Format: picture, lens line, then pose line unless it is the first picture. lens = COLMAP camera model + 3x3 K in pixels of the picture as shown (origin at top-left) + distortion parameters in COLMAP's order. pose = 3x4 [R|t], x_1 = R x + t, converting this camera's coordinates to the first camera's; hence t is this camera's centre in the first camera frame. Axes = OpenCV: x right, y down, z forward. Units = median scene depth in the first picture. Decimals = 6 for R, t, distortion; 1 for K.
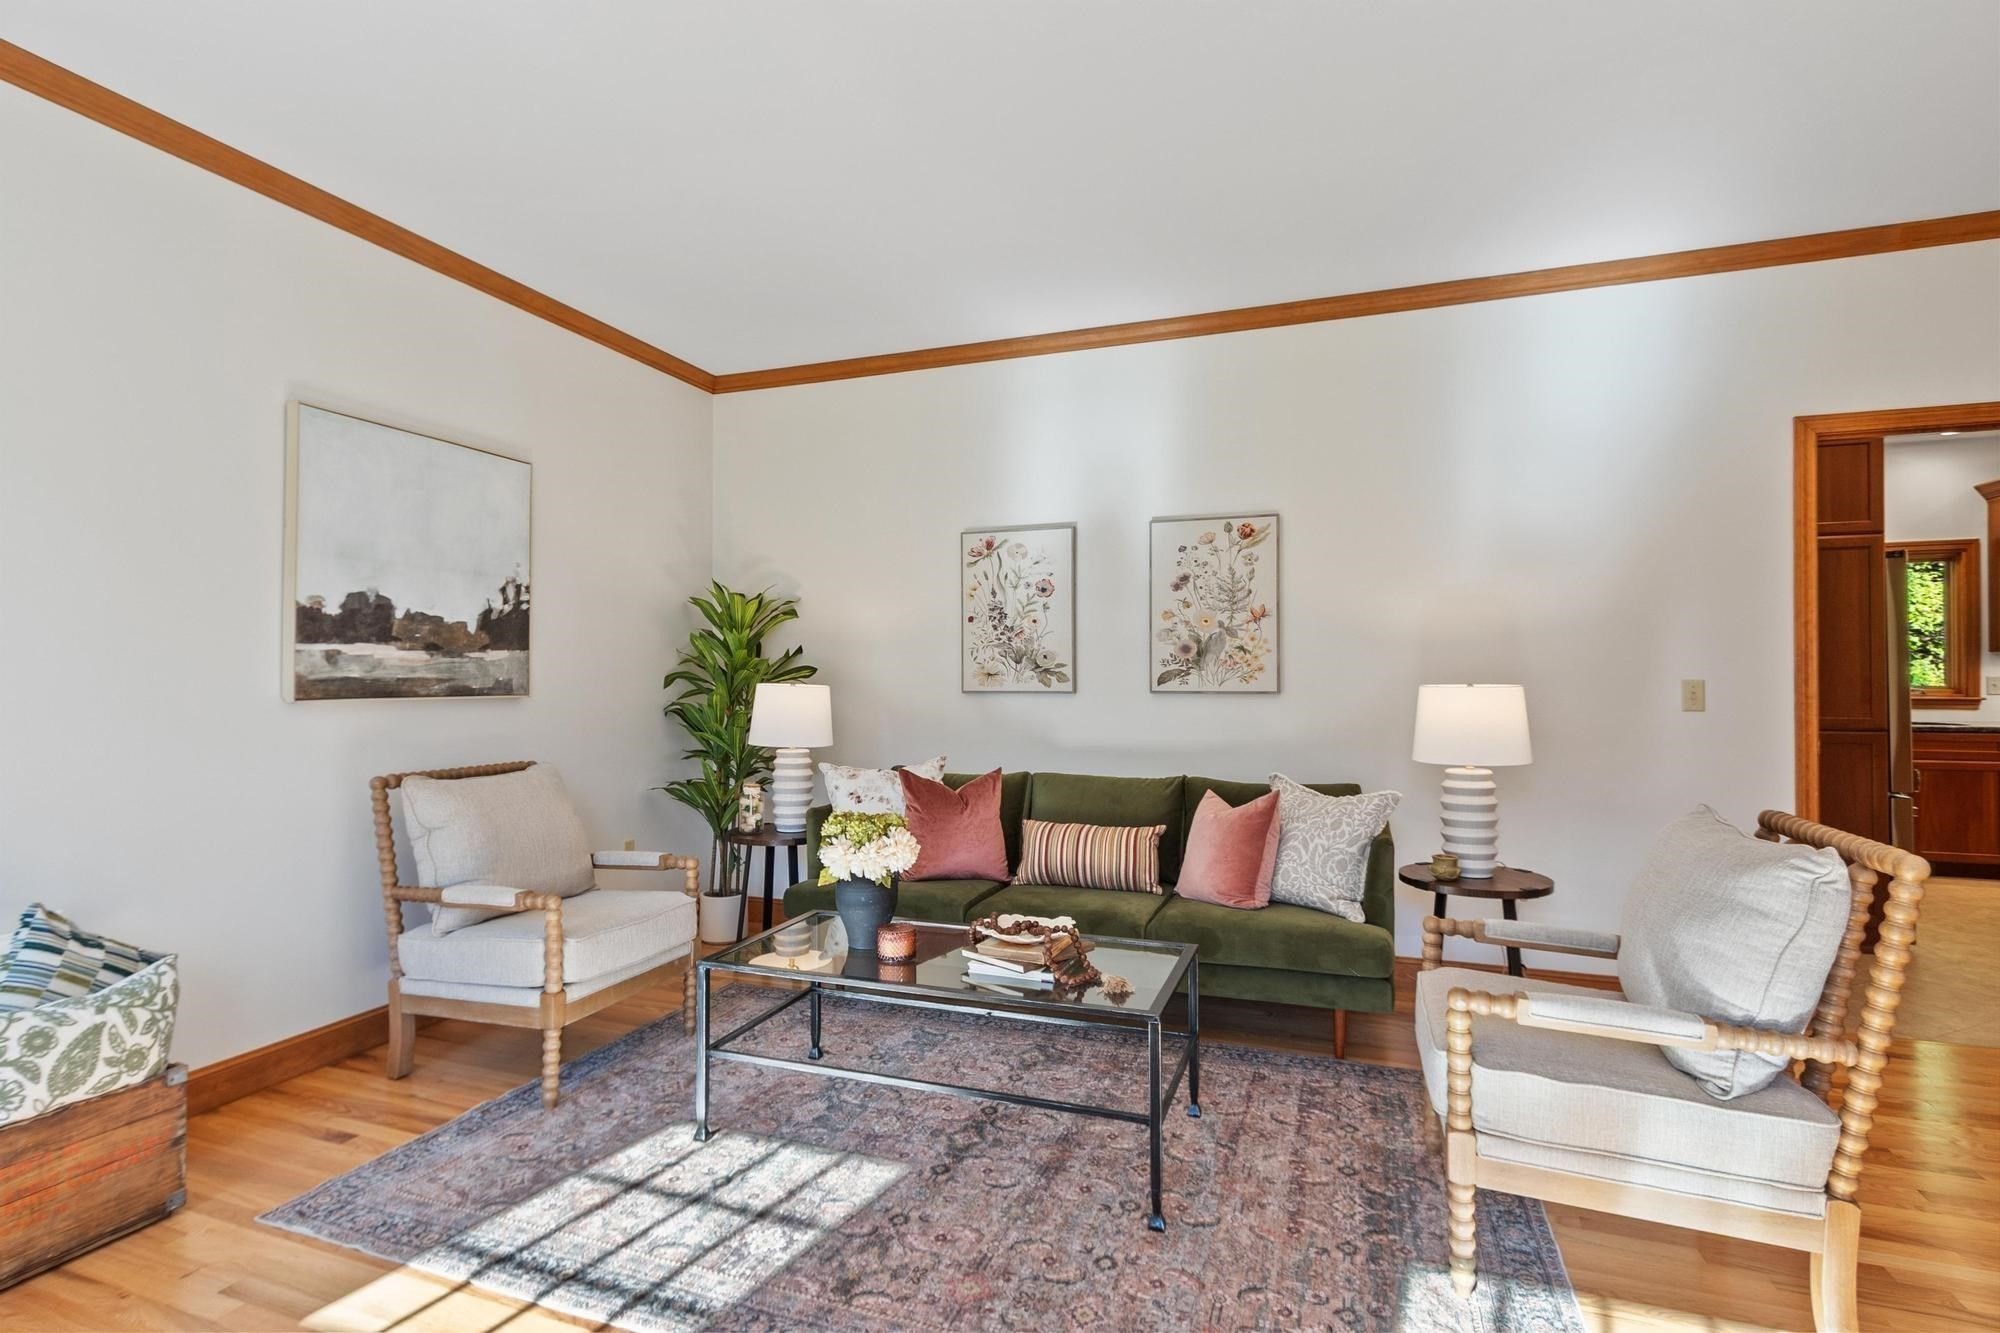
lens RADIAL K [[989.3, 0, 1008.2], [0, 989.3, 664.4], [0, 0, 1]] dist [0.004754, -0.000896]
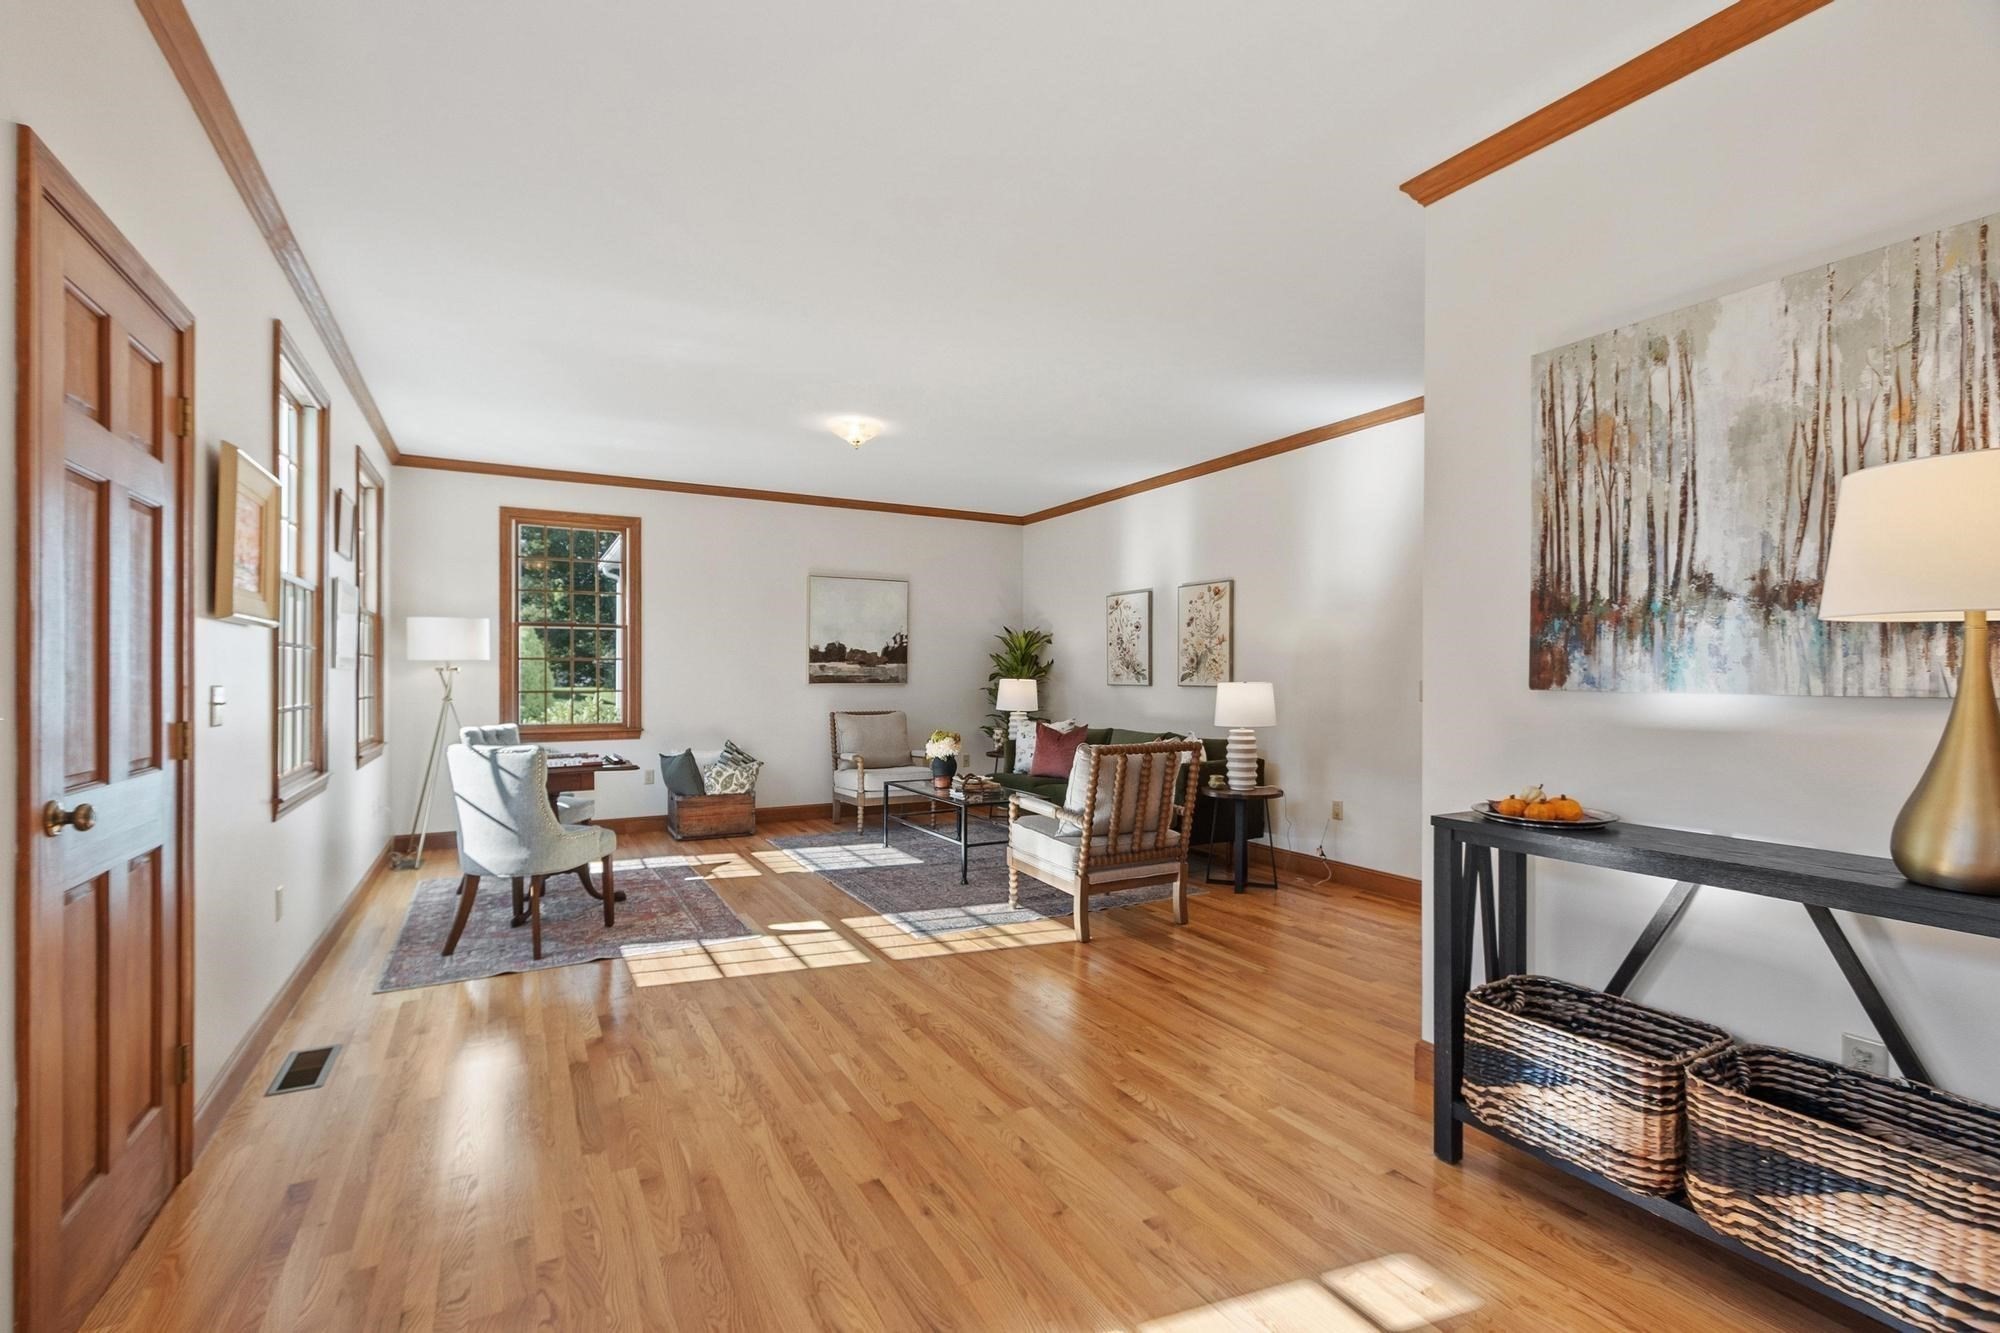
lens RADIAL K [[867.4, 0, 979.6], [0, 867.4, 673.2], [0, 0, 1]] dist [0.004314, -0.000190]
pose [[0.754149, 0.003333, -0.656695, 0.911247], [0.003232, 0.999956, 0.008787, -0.008380], [0.656695, -0.008749, 0.754105, -0.384077]]
